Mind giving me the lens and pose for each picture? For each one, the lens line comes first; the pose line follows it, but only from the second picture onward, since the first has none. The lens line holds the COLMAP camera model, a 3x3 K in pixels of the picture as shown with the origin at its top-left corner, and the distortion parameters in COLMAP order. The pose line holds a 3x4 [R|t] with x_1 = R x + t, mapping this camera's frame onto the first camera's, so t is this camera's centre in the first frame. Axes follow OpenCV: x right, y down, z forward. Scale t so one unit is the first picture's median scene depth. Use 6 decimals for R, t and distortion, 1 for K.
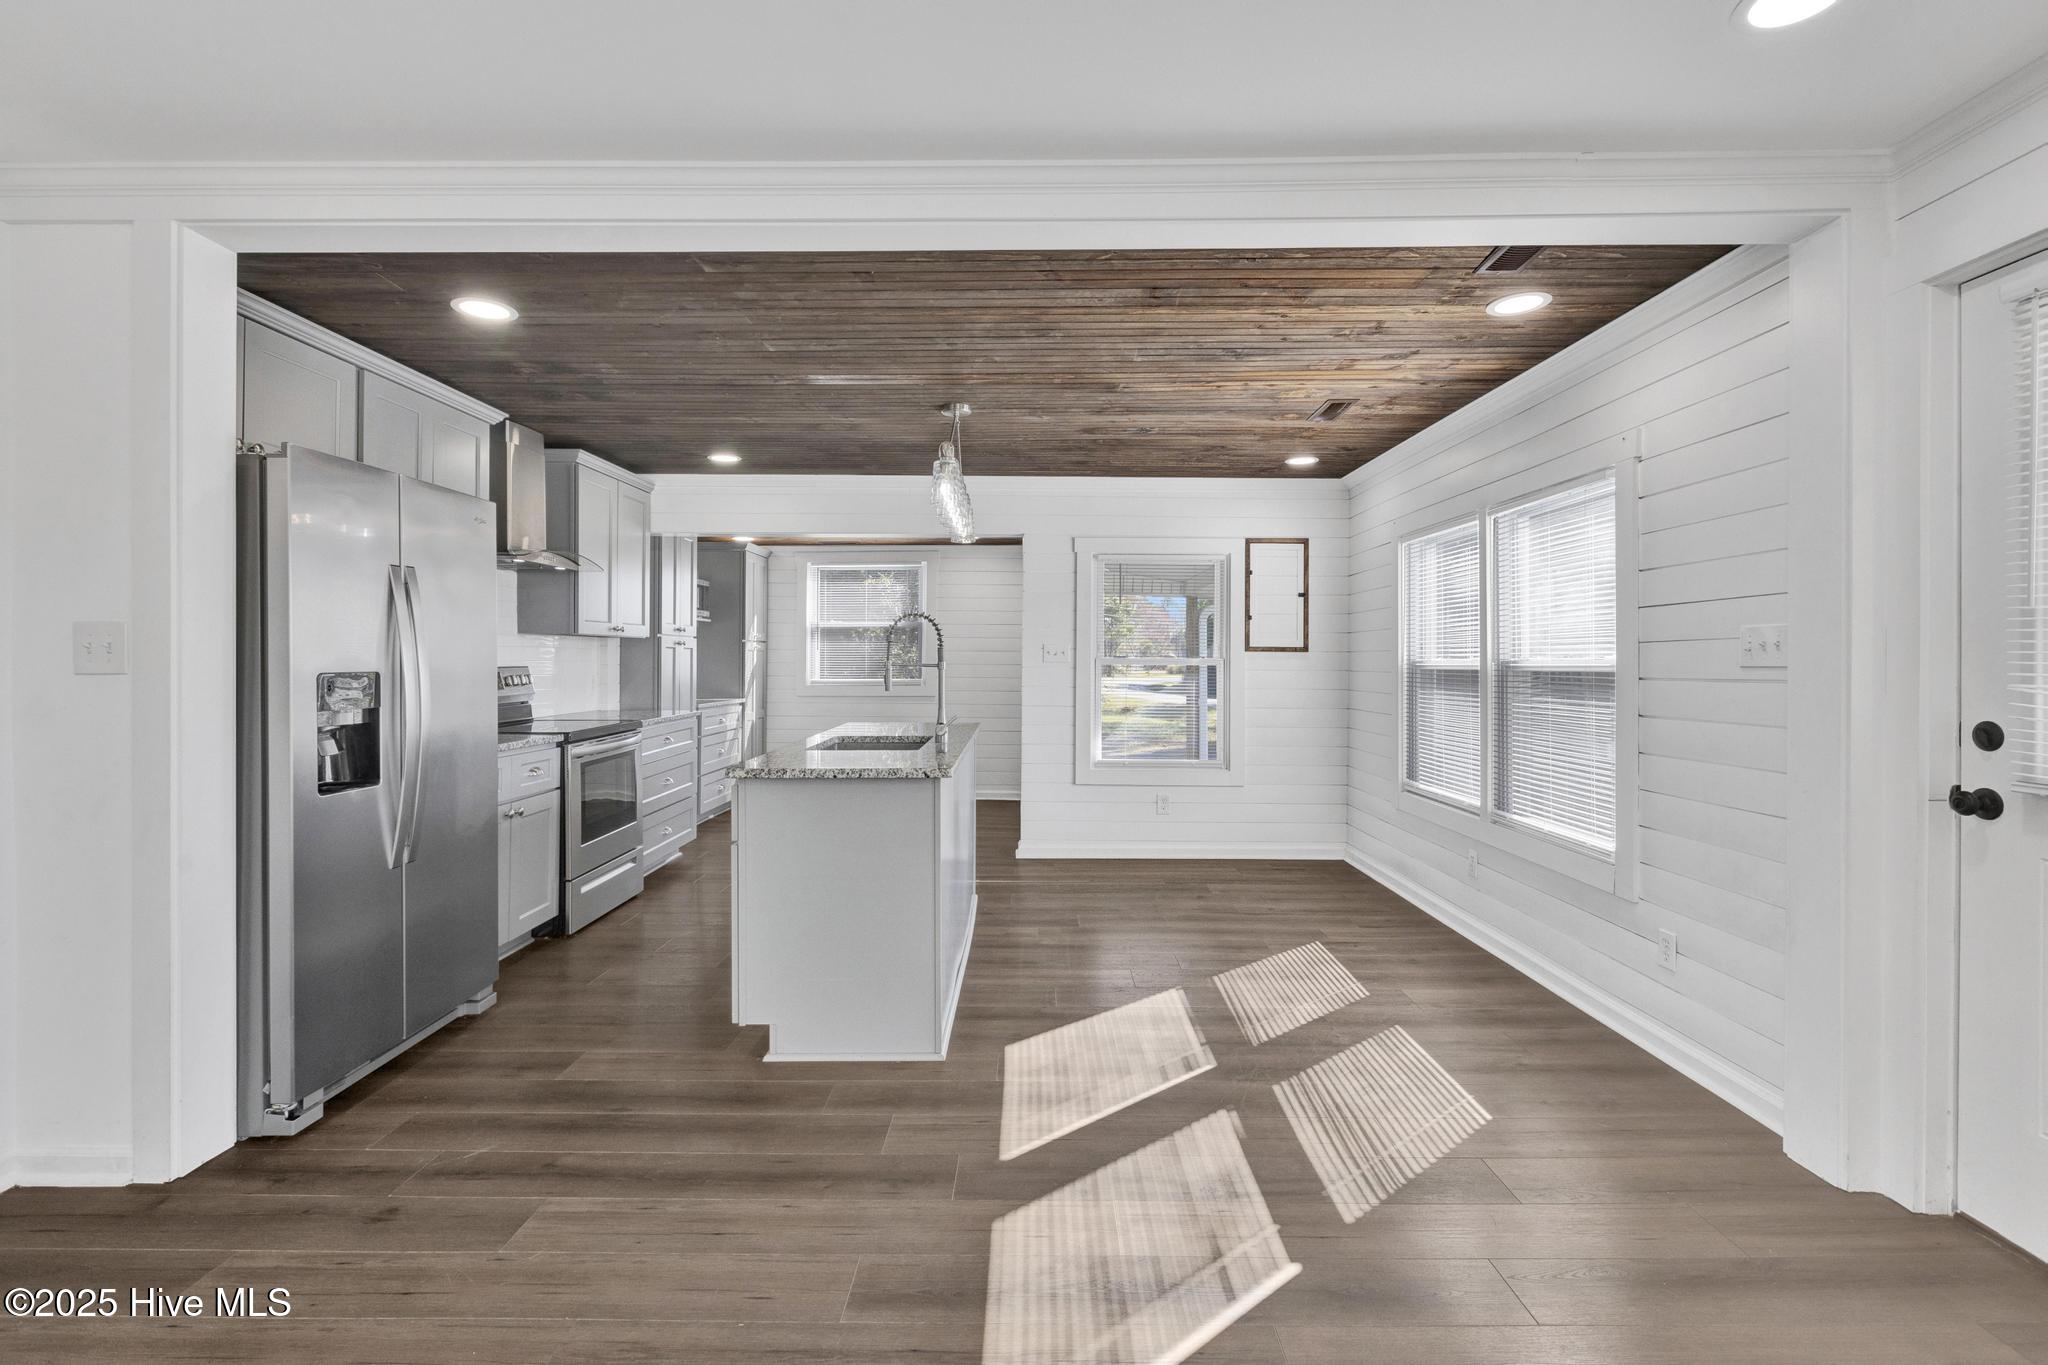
lens RADIAL K [[915.2, 0, 1037.9], [0, 915.2, 656.8], [0, 0, 1]] dist [0.000902, -0.000291]
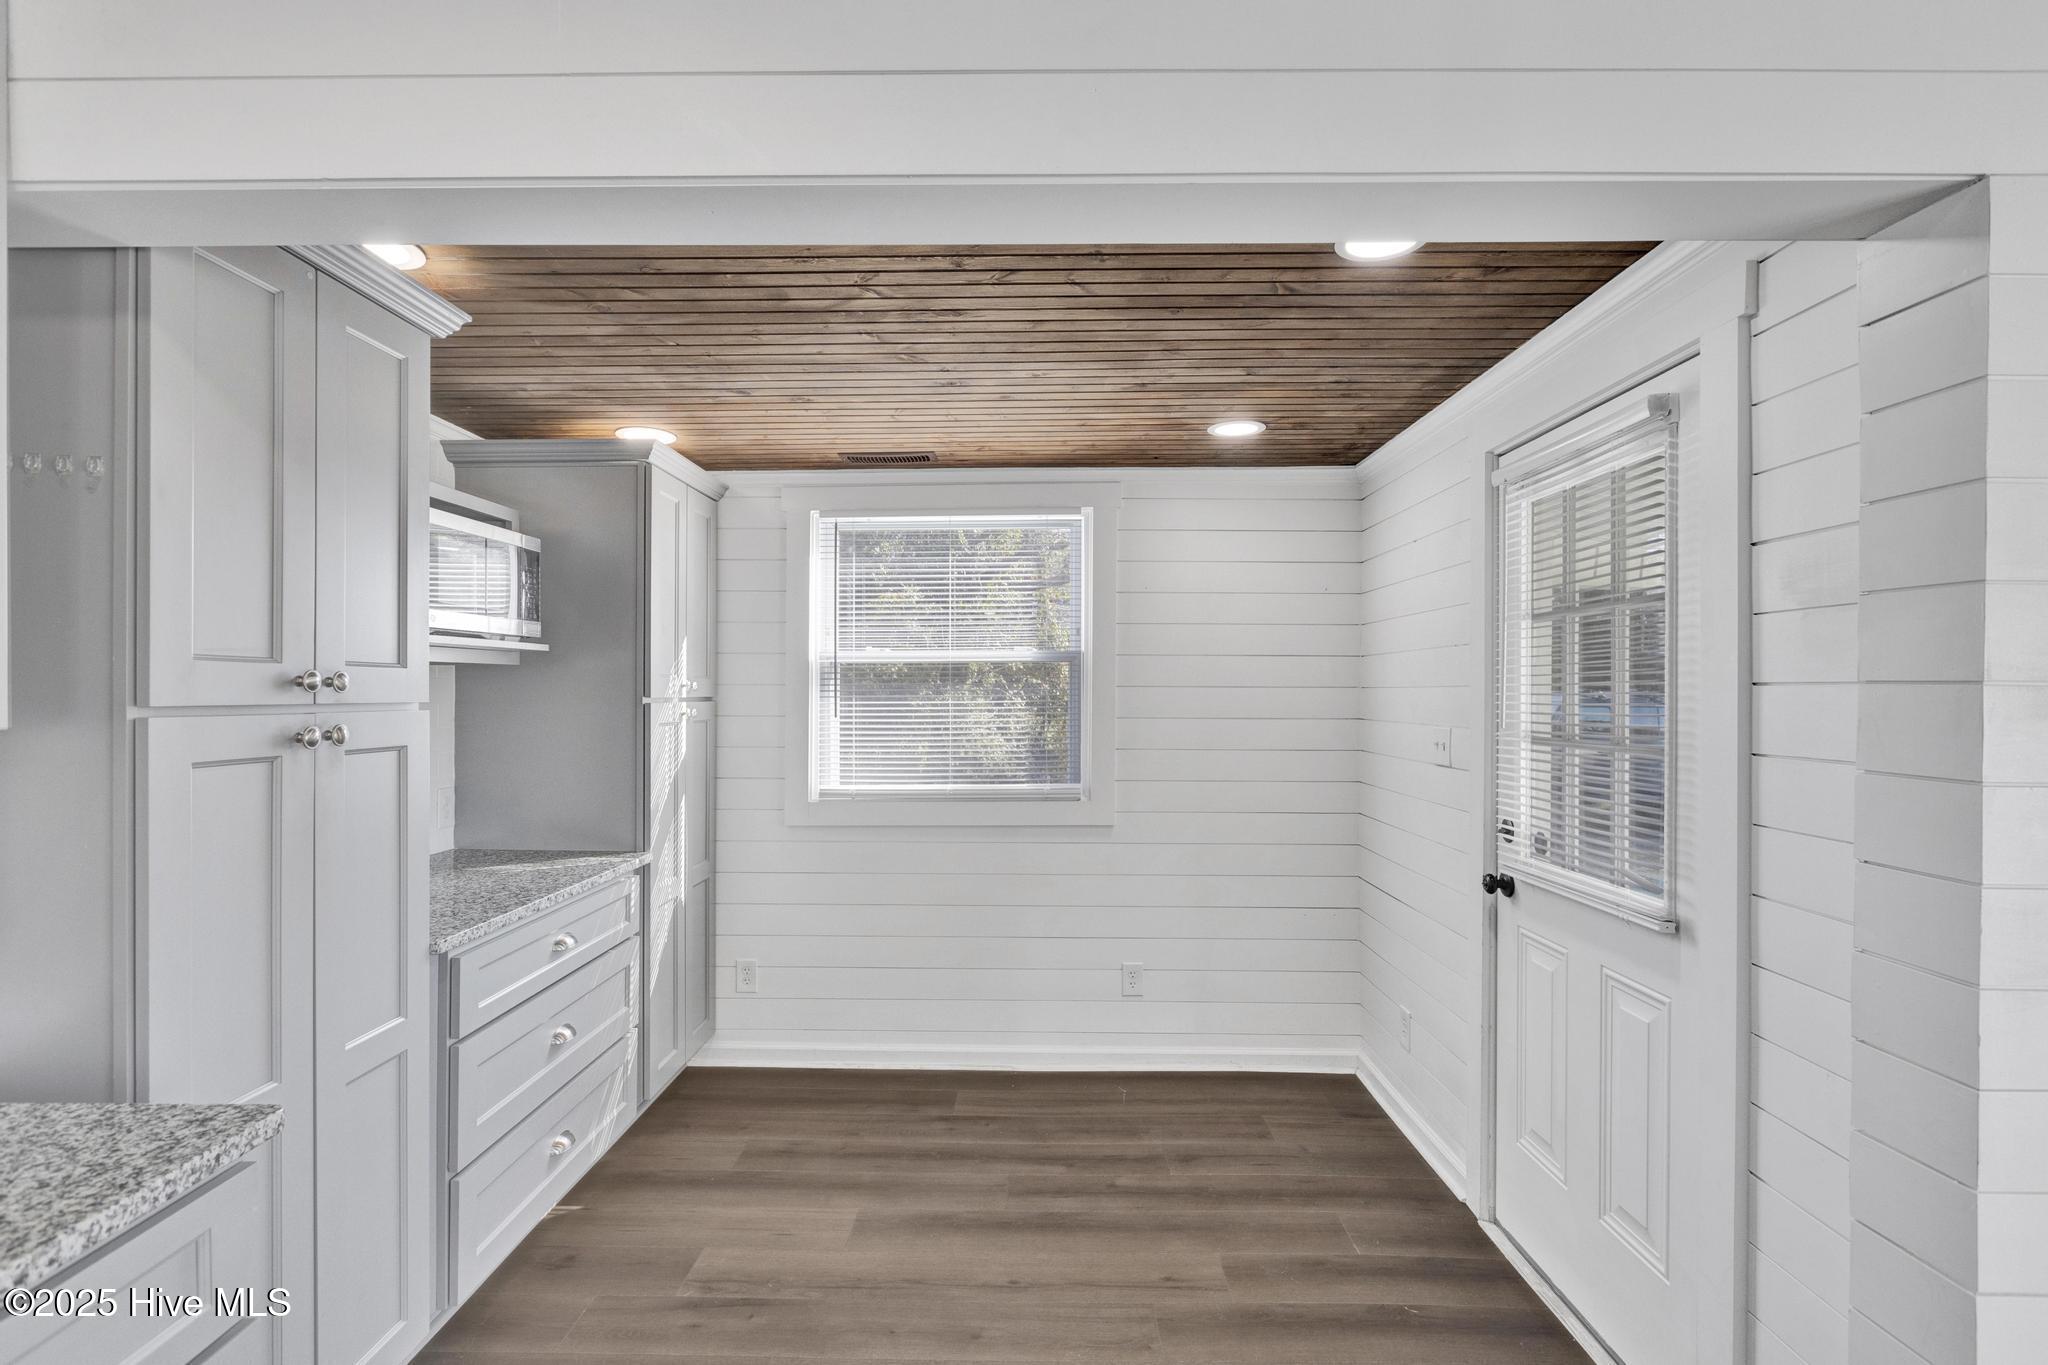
lens RADIAL K [[966.0, 0, 1031.3], [0, 966.0, 697.9], [0, 0, 1]] dist [-0.005027, 0.000406]
pose [[0.999874, -0.002429, -0.015674, -0.144408], [0.002479, 0.999992, 0.003170, -0.018414], [0.015666, -0.003208, 0.999872, 0.560631]]
